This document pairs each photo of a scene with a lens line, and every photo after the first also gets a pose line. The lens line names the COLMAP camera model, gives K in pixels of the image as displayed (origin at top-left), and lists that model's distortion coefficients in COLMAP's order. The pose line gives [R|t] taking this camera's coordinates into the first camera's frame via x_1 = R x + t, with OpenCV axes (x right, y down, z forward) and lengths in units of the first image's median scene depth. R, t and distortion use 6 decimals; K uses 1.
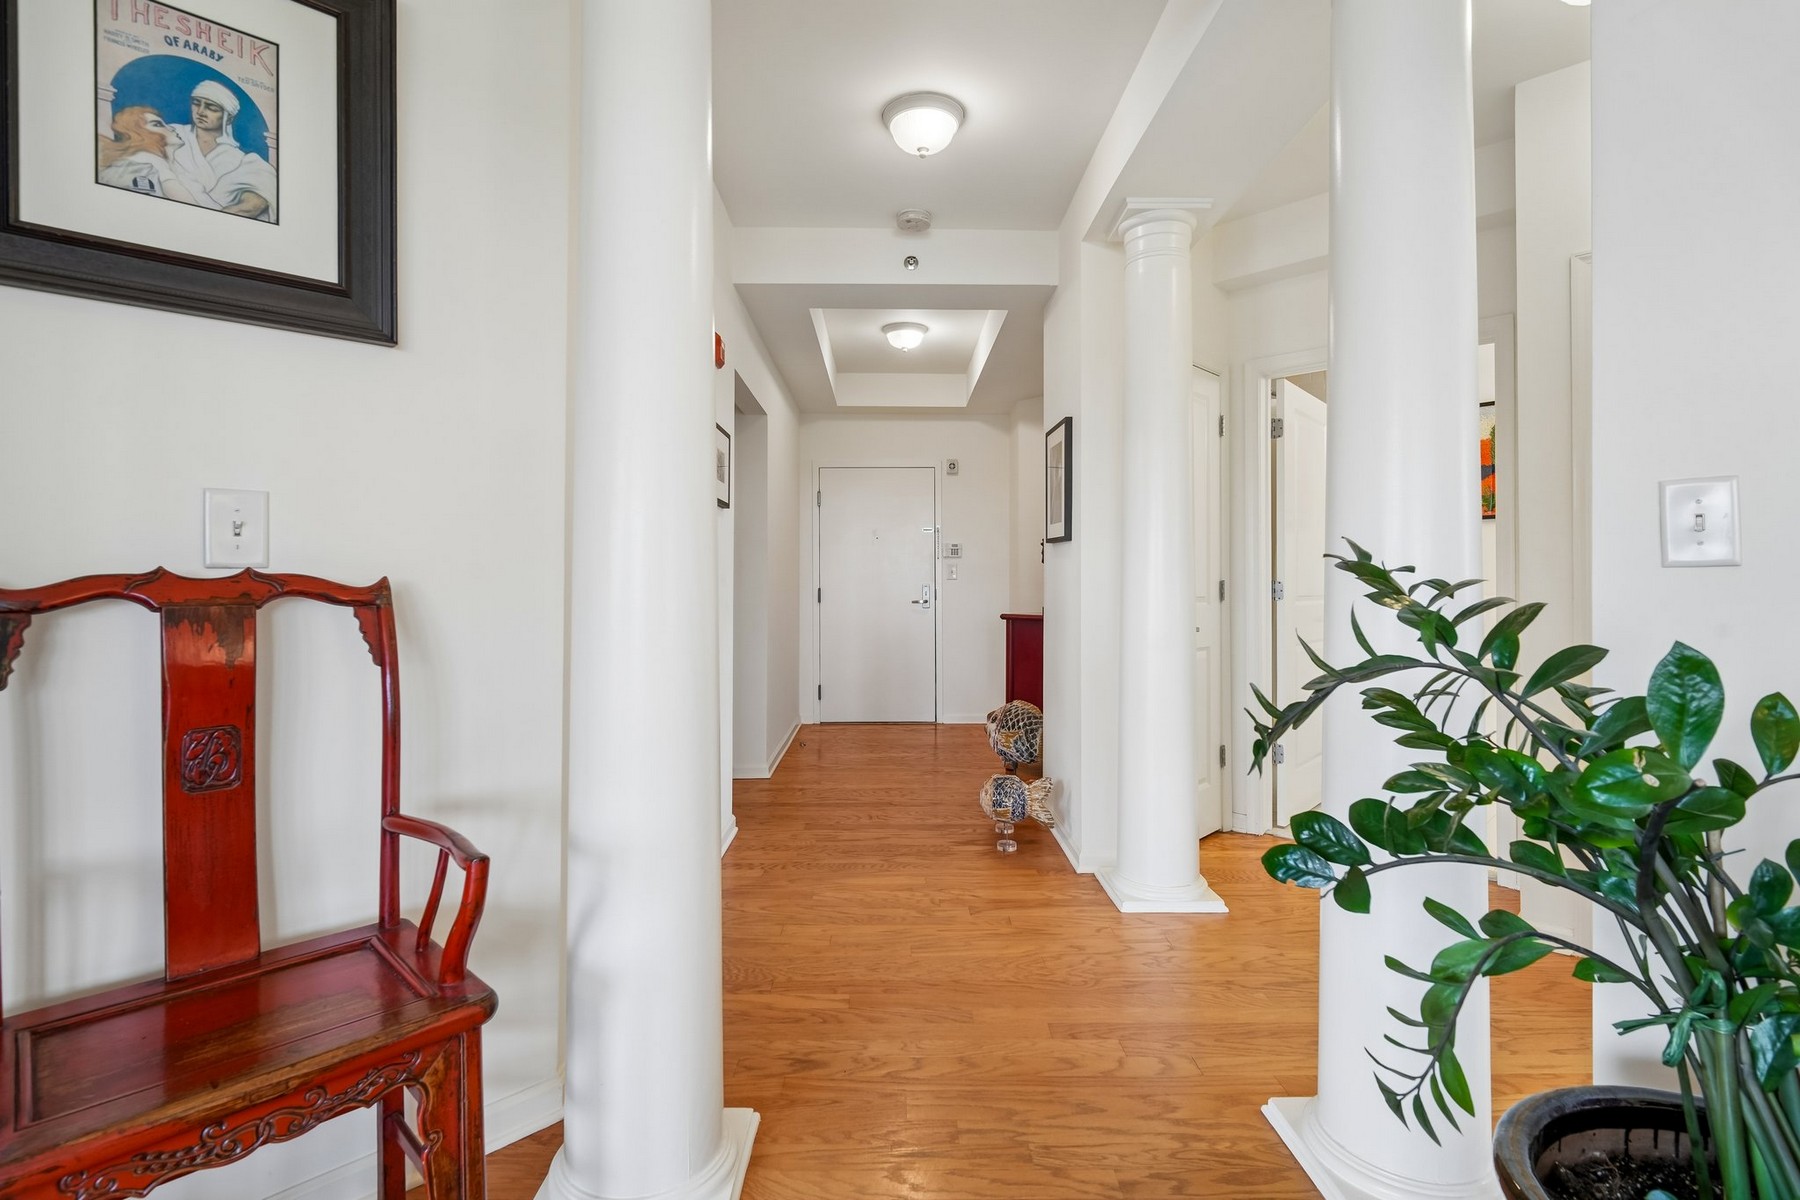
lens RADIAL K [[836.4, 0, 909.4], [0, 836.4, 606.5], [0, 0, 1]] dist [0.001950, -0.006567]
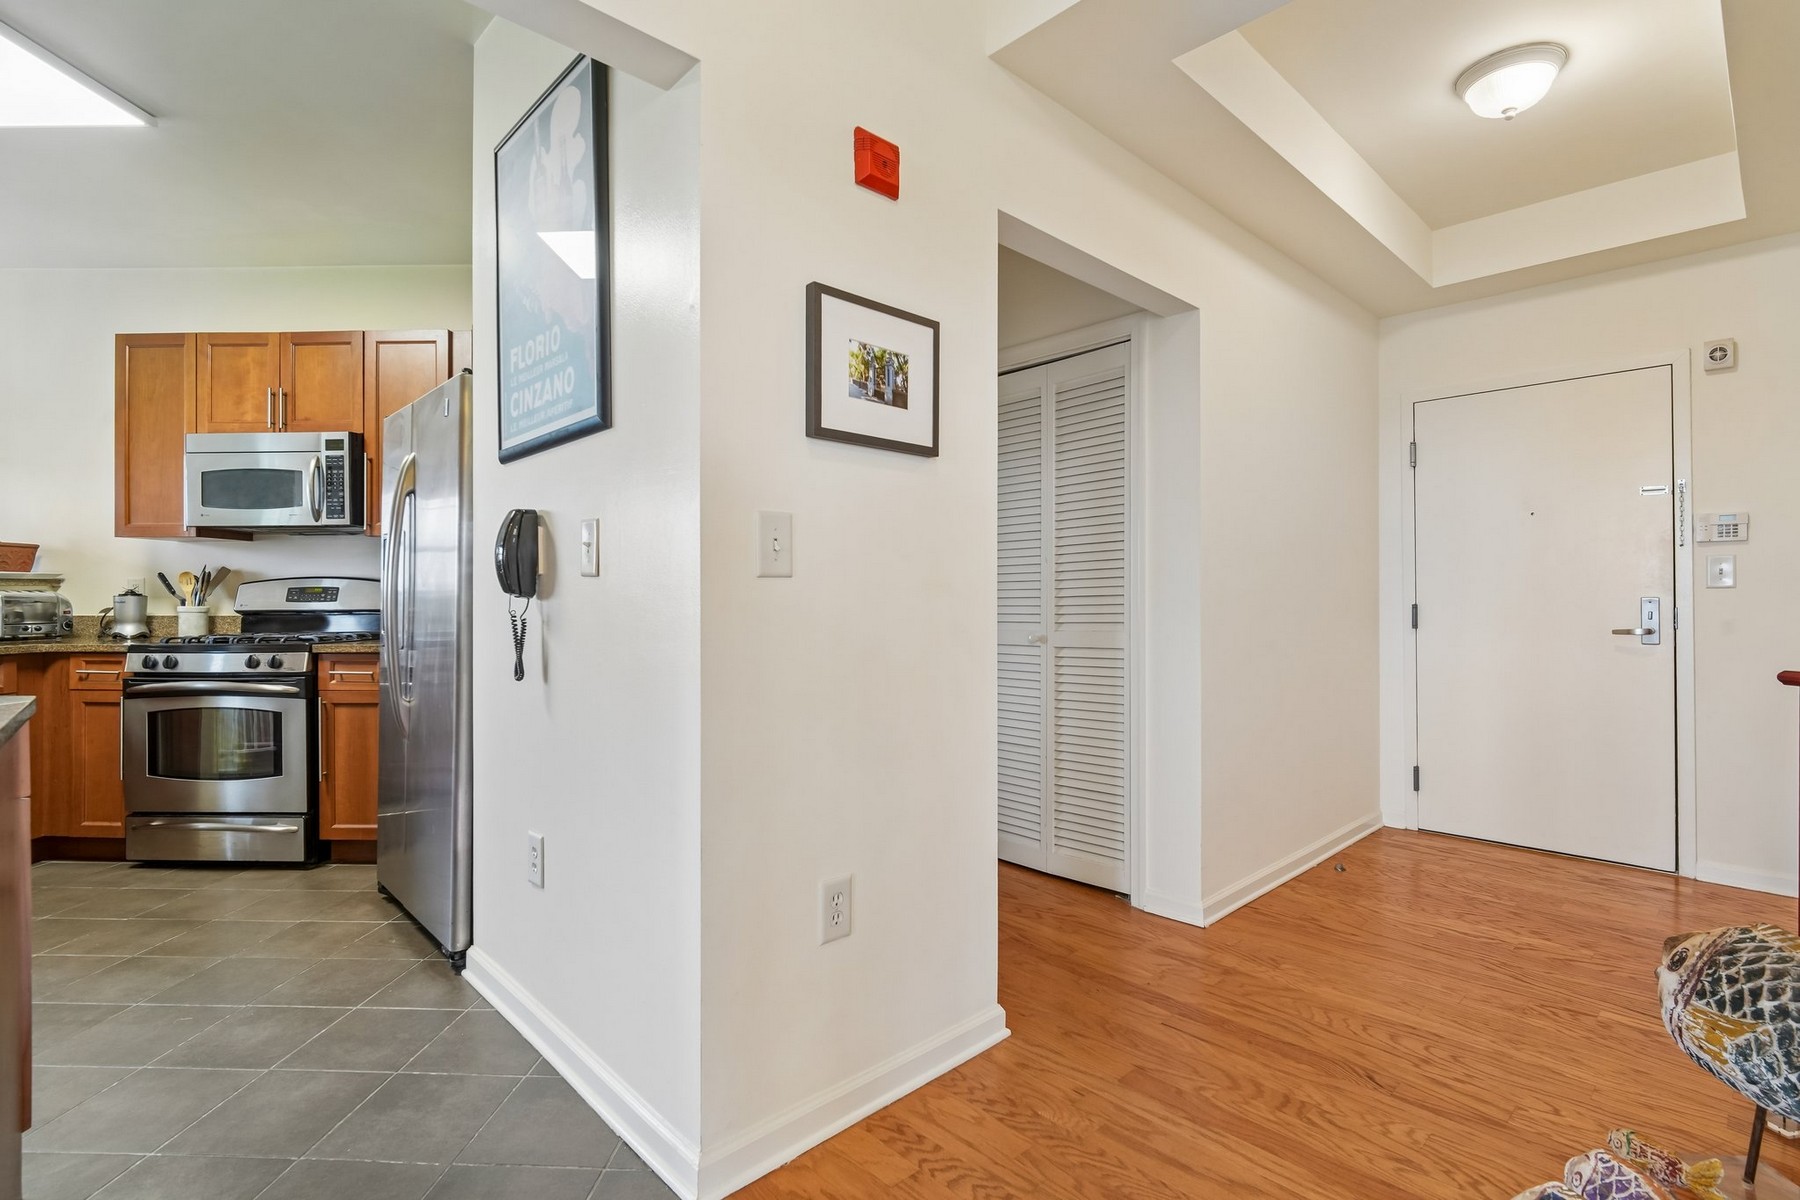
lens RADIAL K [[836.4, 0, 909.4], [0, 836.4, 606.5], [0, 0, 1]] dist [0.001950, -0.006567]
pose [[0.670381, 0.000569, -0.742017, 0.095468], [-0.016791, 0.999755, -0.014404, -0.005755], [0.741827, 0.022116, 0.670227, 0.330012]]
